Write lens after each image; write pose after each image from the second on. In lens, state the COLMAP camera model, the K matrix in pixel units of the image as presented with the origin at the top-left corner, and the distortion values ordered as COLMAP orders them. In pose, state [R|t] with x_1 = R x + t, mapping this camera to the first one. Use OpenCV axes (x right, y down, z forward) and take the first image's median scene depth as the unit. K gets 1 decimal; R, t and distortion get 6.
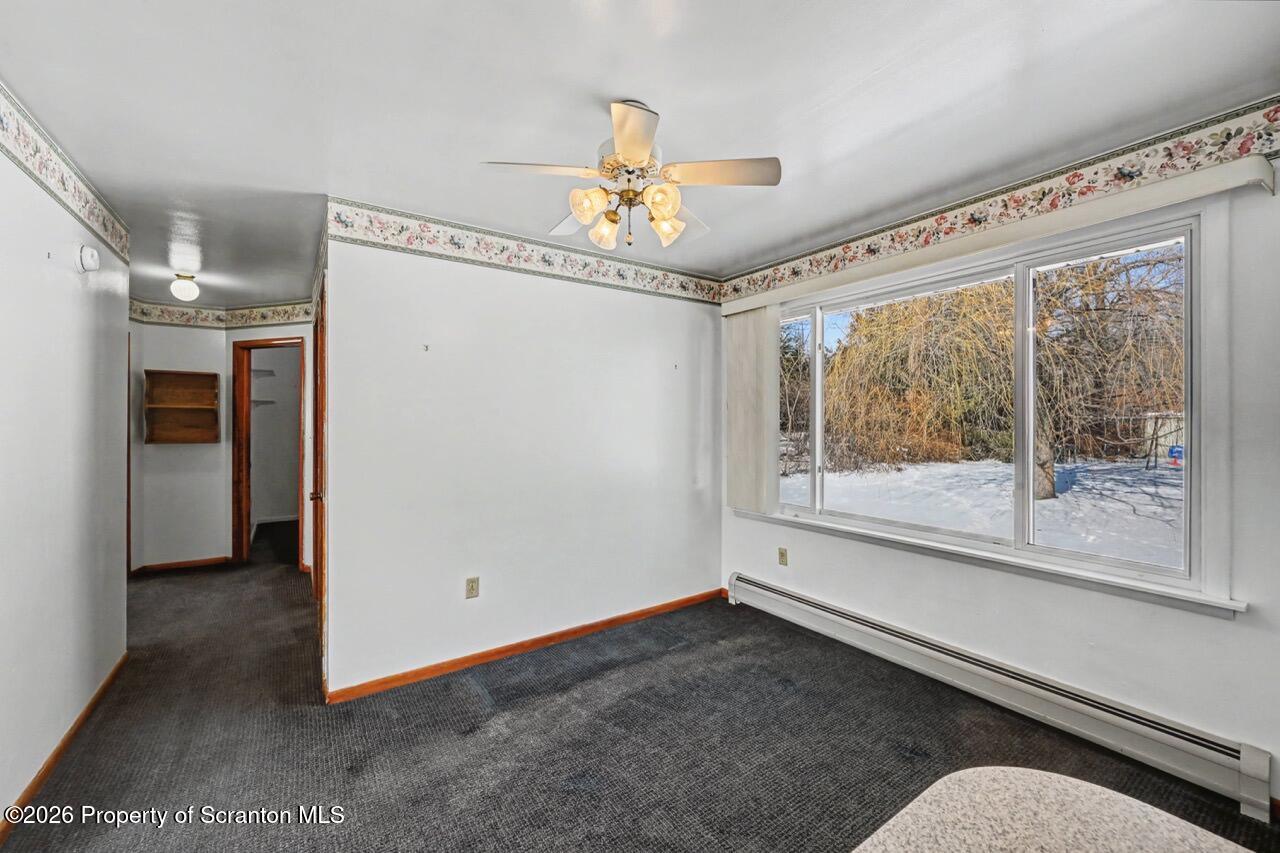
lens RADIAL K [[501.0, 0, 639.2], [0, 501.0, 424.8], [0, 0, 1]] dist [0.001461, -0.001356]
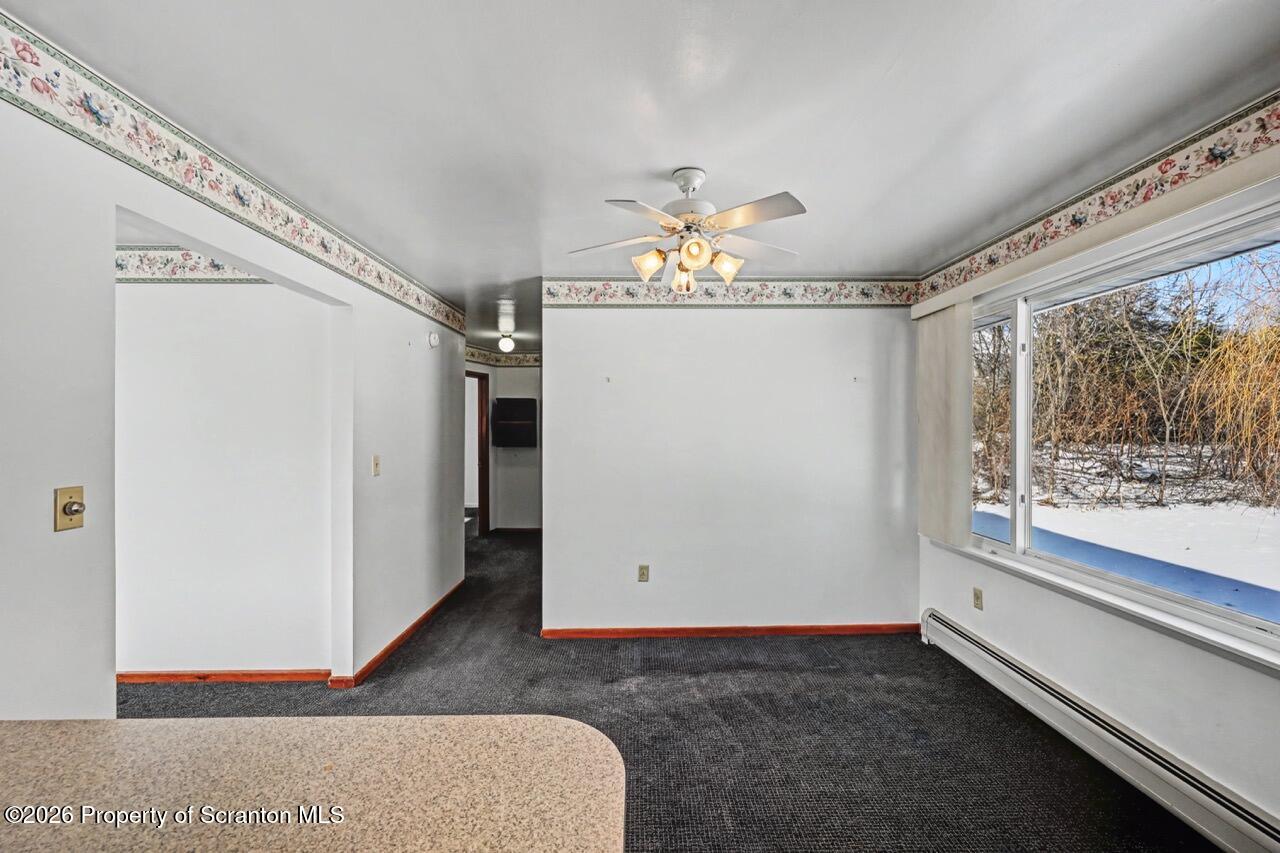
lens RADIAL K [[501.0, 0, 653.7], [0, 501.0, 431.8], [0, 0, 1]] dist [0.001461, -0.001356]
pose [[0.836716, 0.005248, -0.547612, 0.340383], [-0.003282, 0.999984, 0.004568, -0.024051], [0.547627, -0.002025, 0.836720, -0.006619]]
